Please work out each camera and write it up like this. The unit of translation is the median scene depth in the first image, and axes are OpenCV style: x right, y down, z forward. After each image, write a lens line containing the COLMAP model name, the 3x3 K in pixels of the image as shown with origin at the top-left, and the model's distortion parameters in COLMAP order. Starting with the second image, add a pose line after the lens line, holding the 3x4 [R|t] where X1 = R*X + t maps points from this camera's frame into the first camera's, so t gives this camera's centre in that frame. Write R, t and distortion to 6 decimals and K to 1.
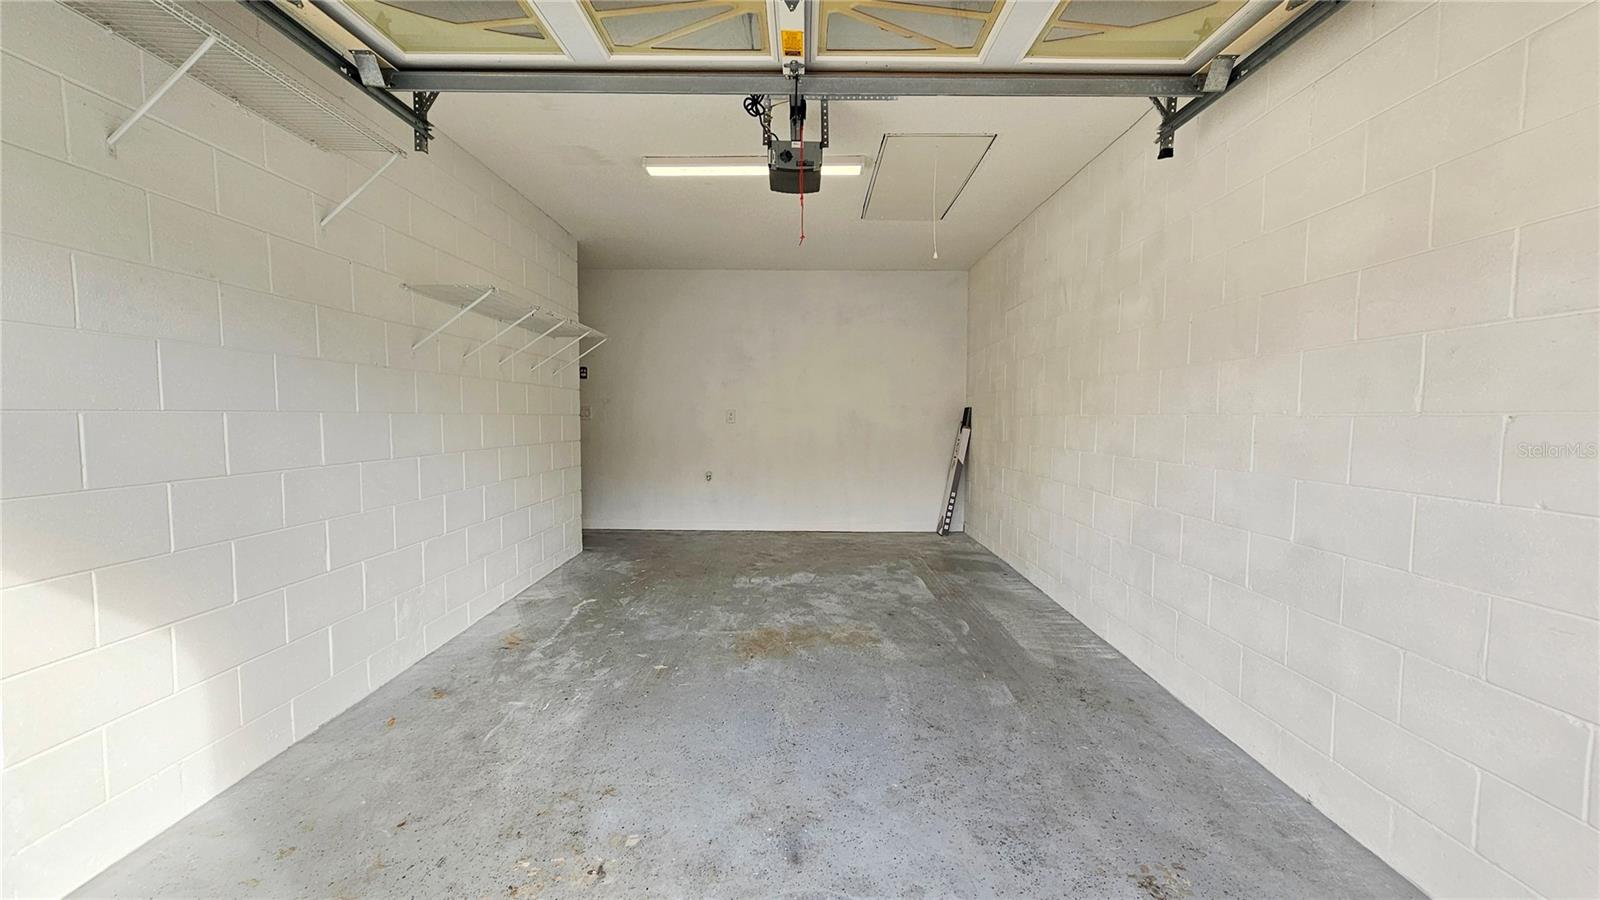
lens RADIAL K [[654.3, 0, 798.9], [0, 654.3, 457.1], [0, 0, 1]] dist [0.000719, -0.000038]
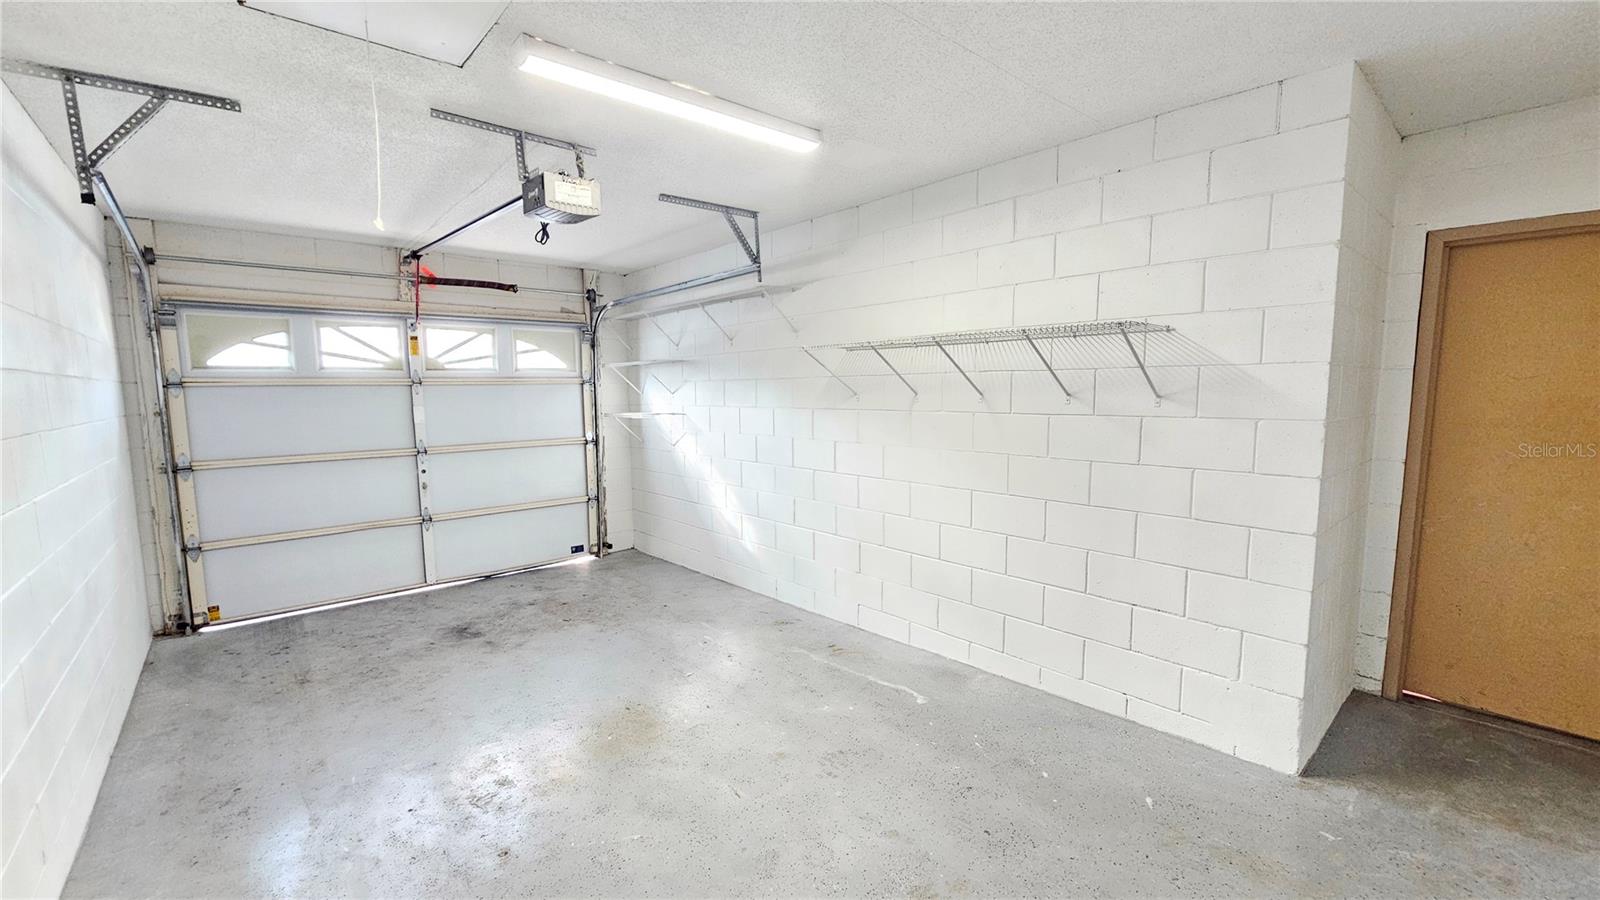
lens RADIAL K [[654.3, 0, 798.9], [0, 654.3, 457.1], [0, 0, 1]] dist [0.000719, -0.000038]
pose [[-0.746916, 0.075576, -0.660610, 0.297796], [-0.035011, 0.987671, 0.152579, -0.189495], [0.663996, 0.137092, -0.735061, 1.525146]]
